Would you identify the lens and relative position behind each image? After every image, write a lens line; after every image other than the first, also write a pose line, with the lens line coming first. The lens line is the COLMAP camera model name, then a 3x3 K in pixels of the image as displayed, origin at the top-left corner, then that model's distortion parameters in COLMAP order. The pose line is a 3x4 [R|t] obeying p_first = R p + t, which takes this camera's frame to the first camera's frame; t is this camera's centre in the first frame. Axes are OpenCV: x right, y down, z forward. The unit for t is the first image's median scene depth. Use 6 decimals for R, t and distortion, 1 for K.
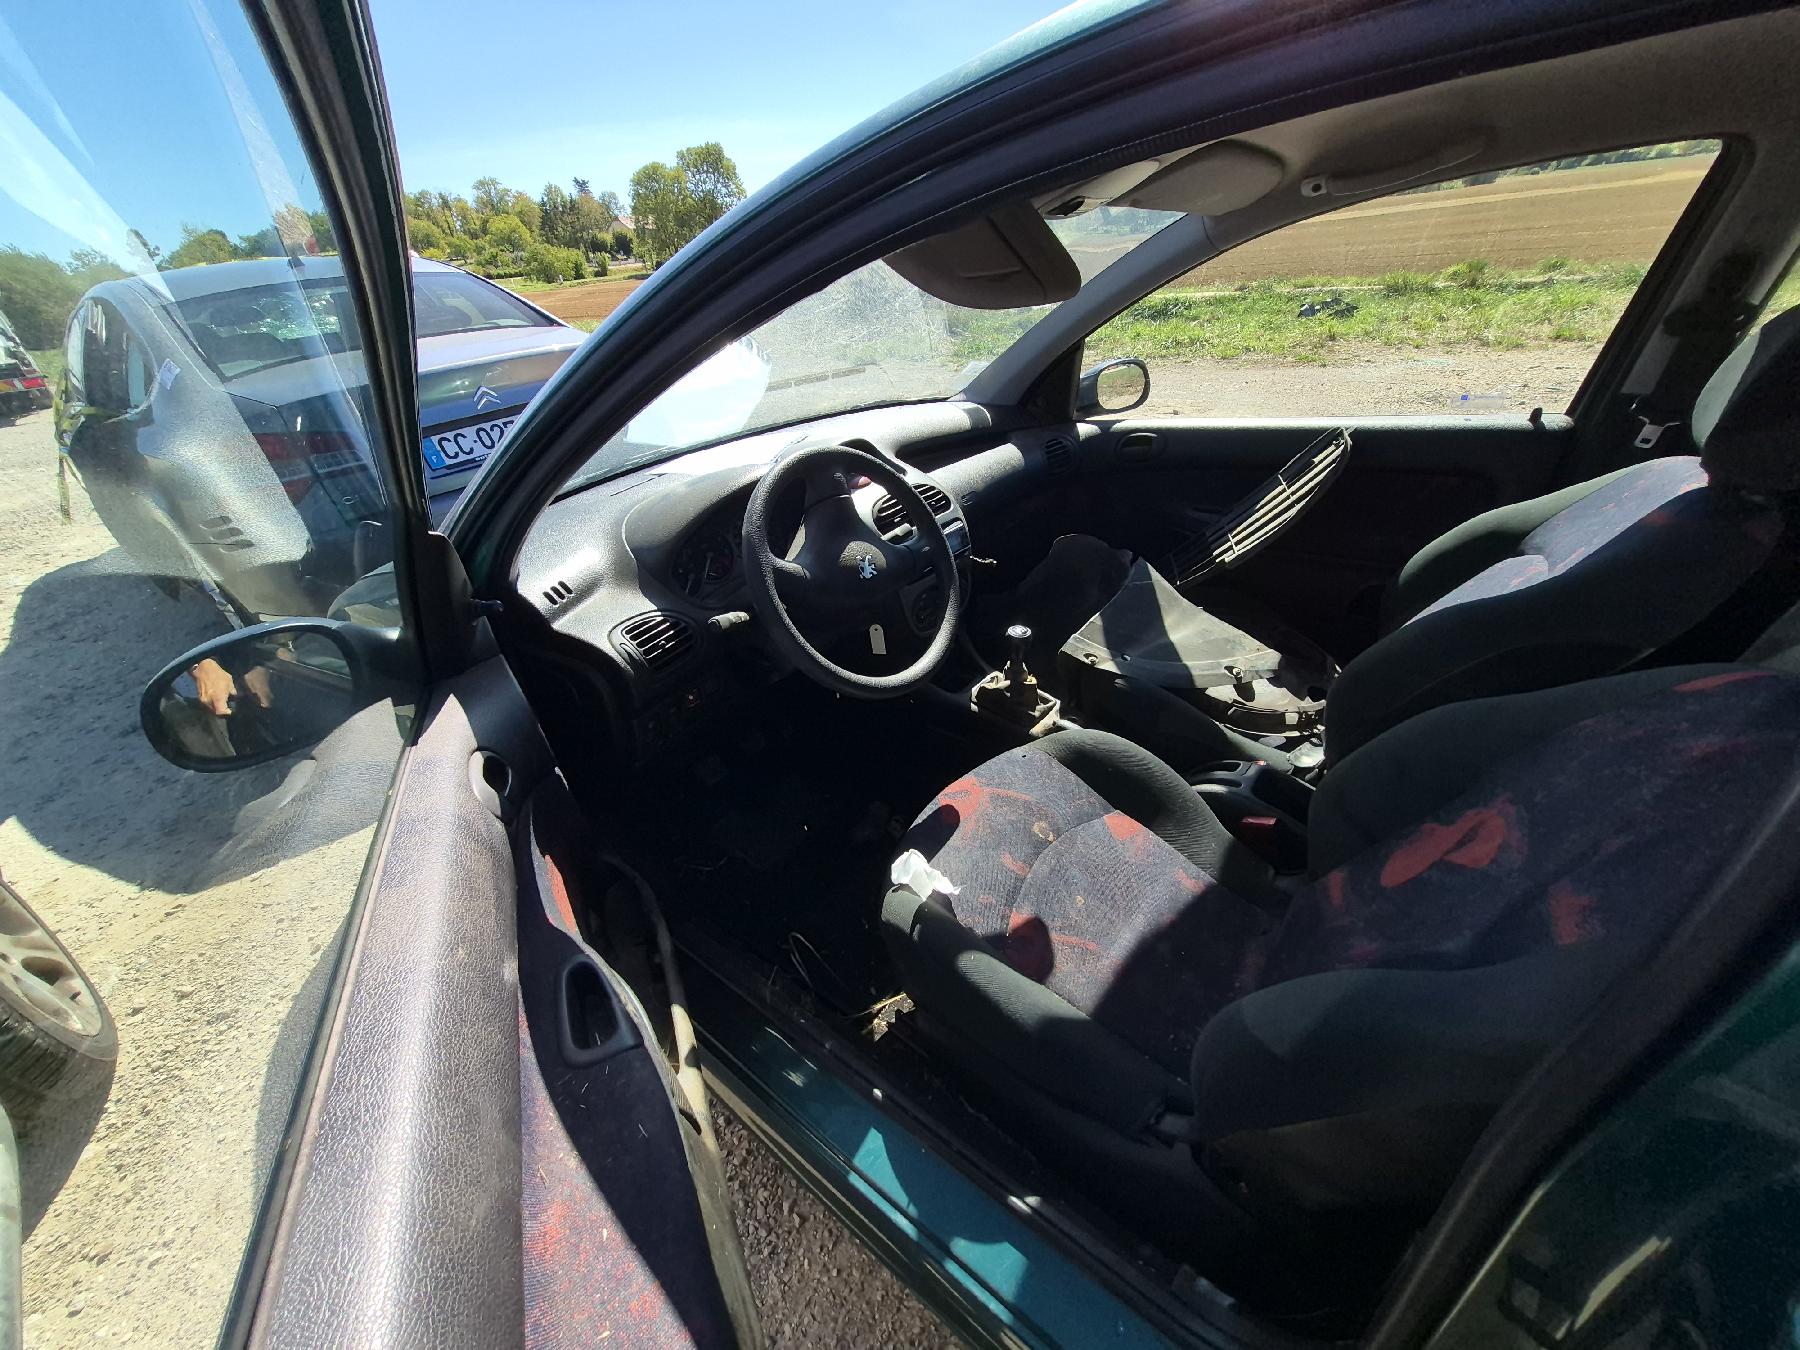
lens RADIAL K [[729.8, 0, 896.5], [0, 729.8, 707.9], [0, 0, 1]] dist [0.003185, 0.000003]
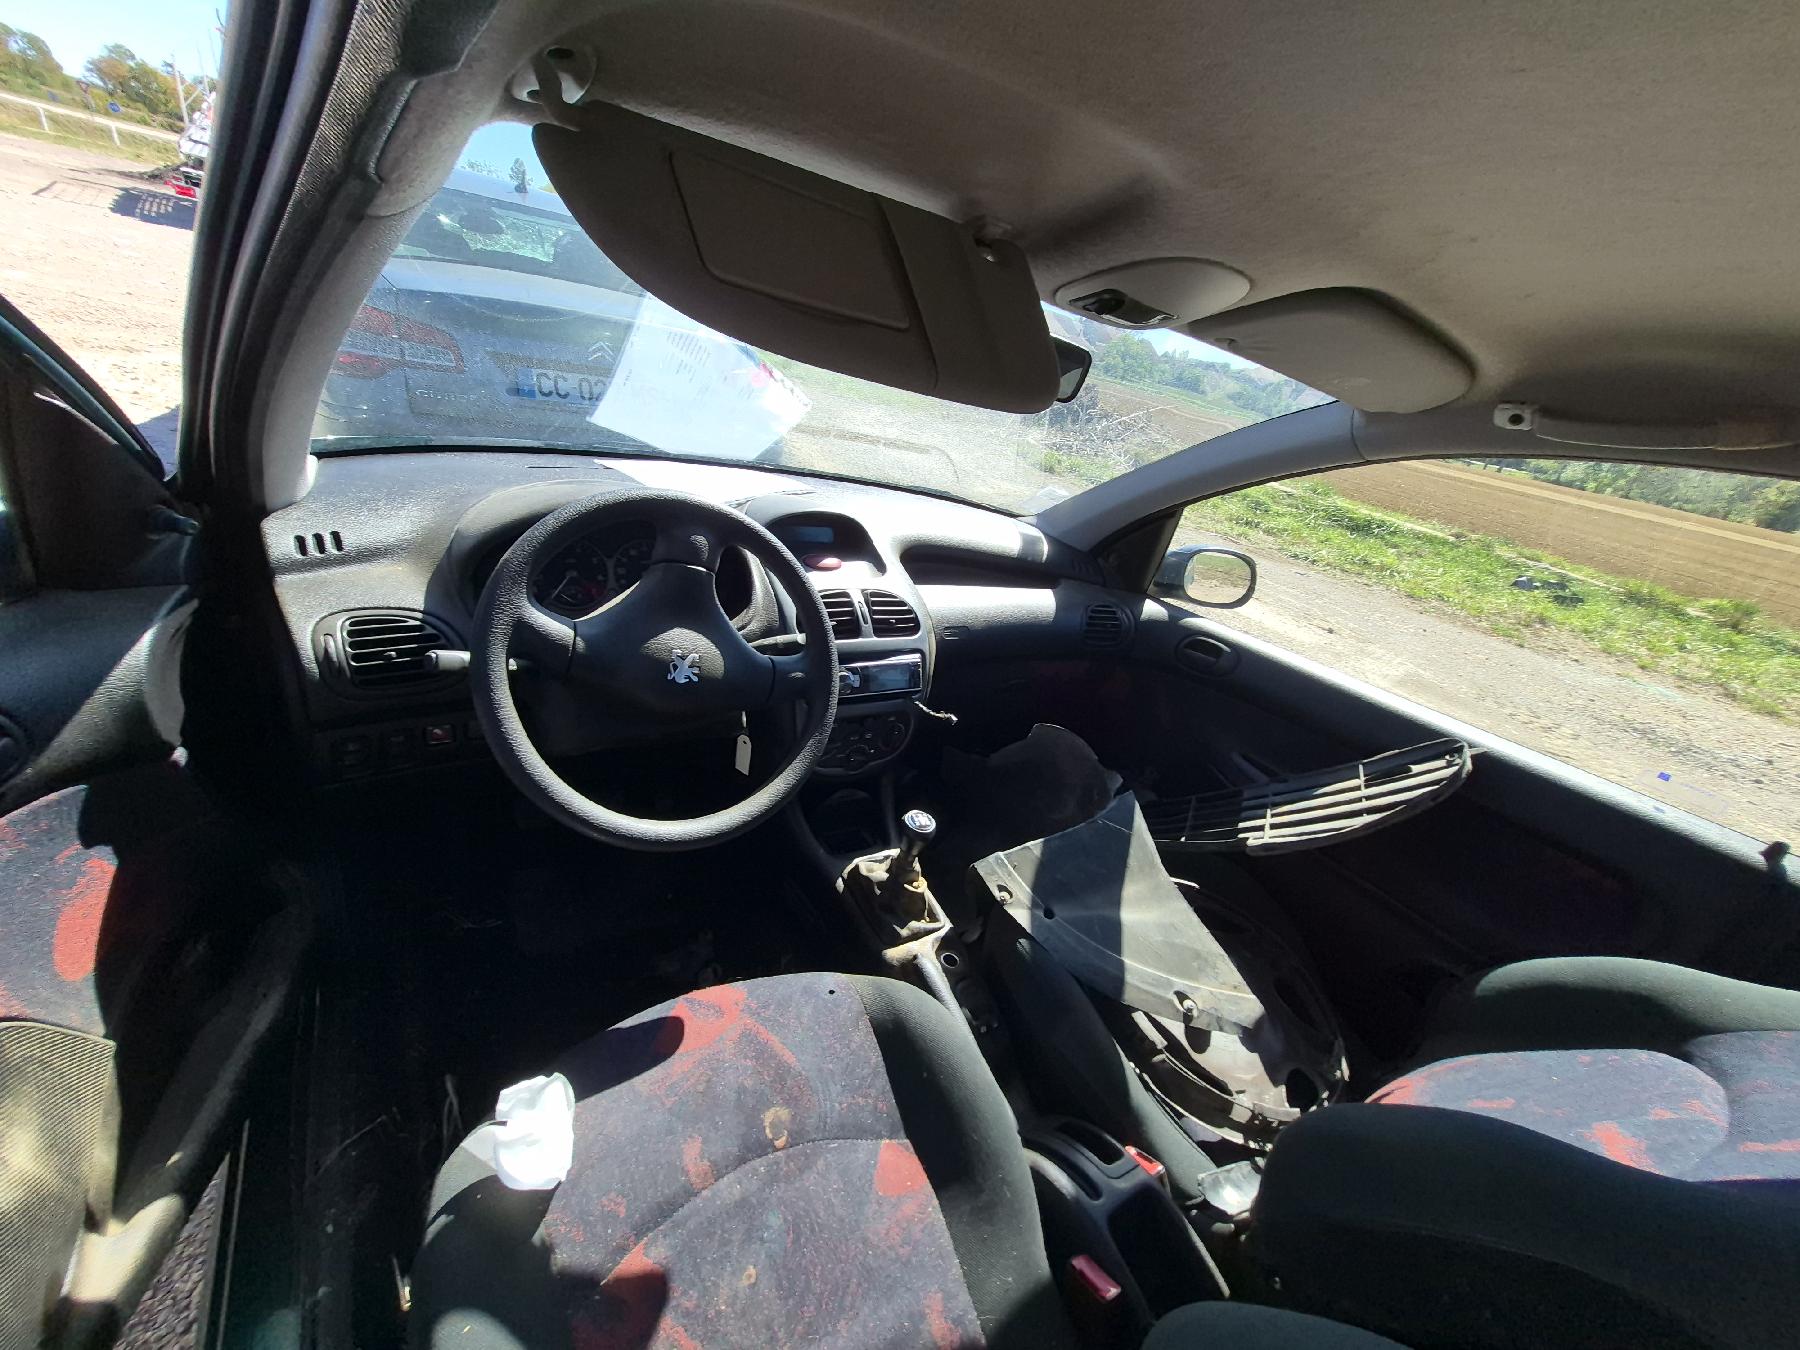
lens RADIAL K [[710.9, 0, 900.0], [0, 710.9, 675.0], [0, 0, 1]] dist [-0.007550, 0.000526]
pose [[0.905596, 0.386828, -0.173954, 0.209179], [-0.406612, 0.908482, -0.096579, -0.154348], [0.120675, 0.158194, 0.980006, 0.255138]]
